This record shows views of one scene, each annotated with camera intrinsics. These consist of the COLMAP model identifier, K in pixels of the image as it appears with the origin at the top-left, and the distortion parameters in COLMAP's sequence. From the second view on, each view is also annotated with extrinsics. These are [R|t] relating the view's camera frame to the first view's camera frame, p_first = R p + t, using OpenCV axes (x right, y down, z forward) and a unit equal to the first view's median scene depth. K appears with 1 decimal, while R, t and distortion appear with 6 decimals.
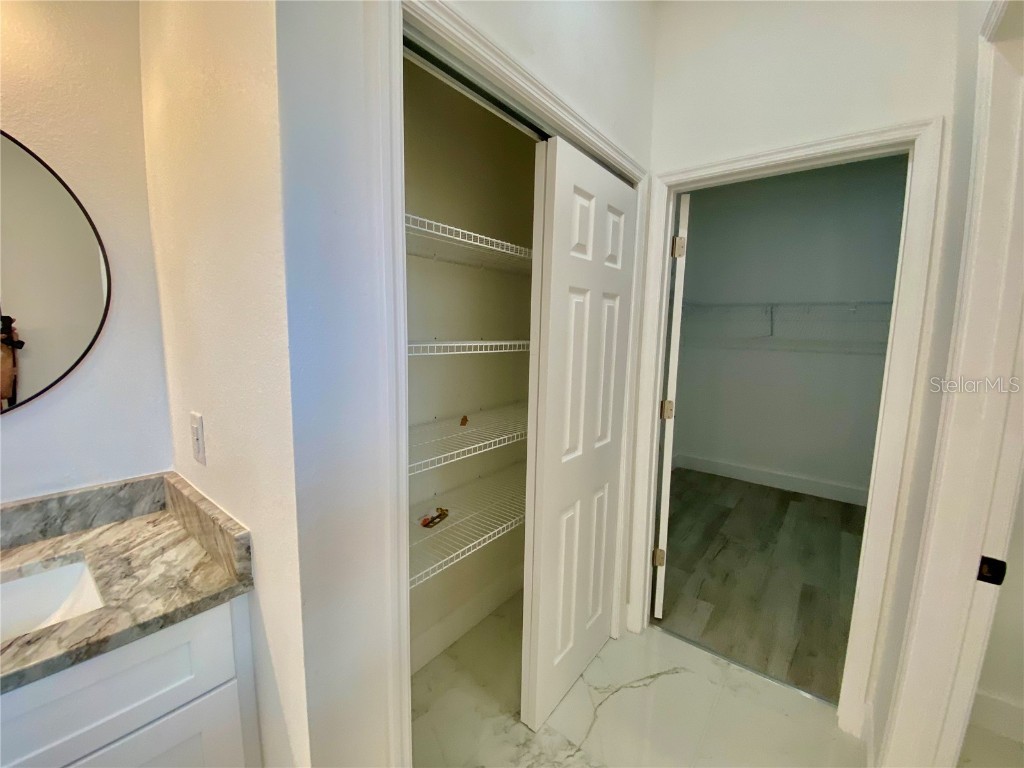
lens RADIAL K [[416.9, 0, 514.7], [0, 416.9, 387.3], [0, 0, 1]] dist [-0.002458, -0.010057]
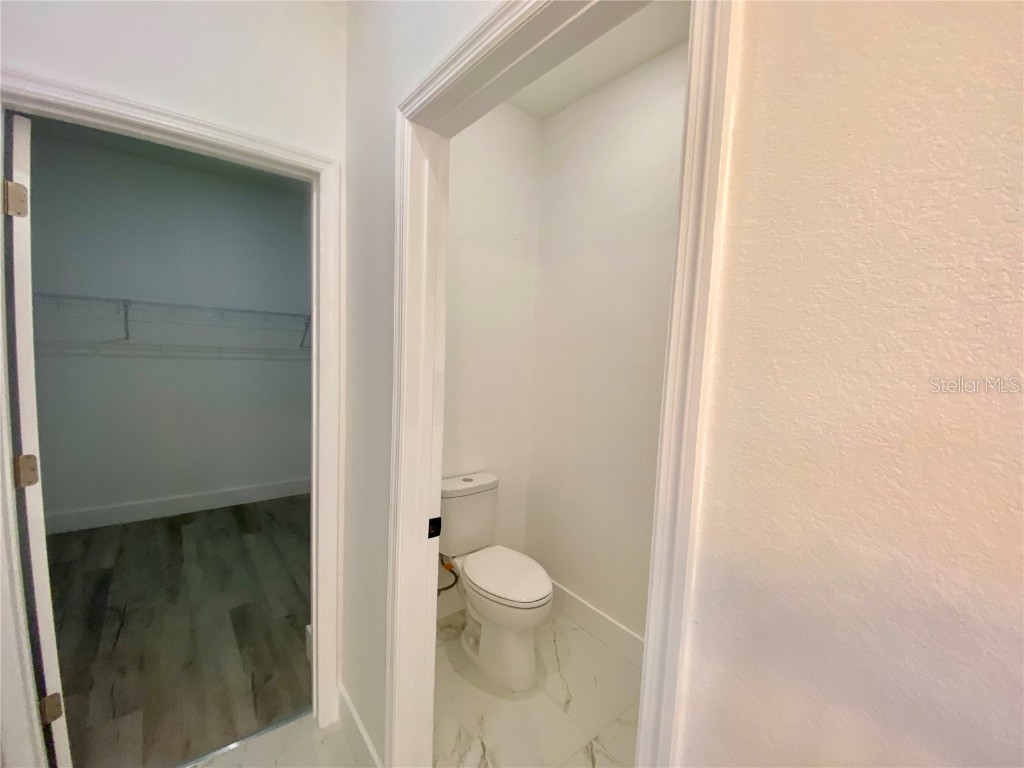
lens RADIAL K [[416.9, 0, 508.3], [0, 416.9, 382.9], [0, 0, 1]] dist [-0.002458, -0.010057]
pose [[0.220172, -0.083646, 0.971868, -0.022713], [0.095085, 0.993412, 0.063959, -0.027974], [-0.970816, 0.078328, 0.226675, 0.129404]]
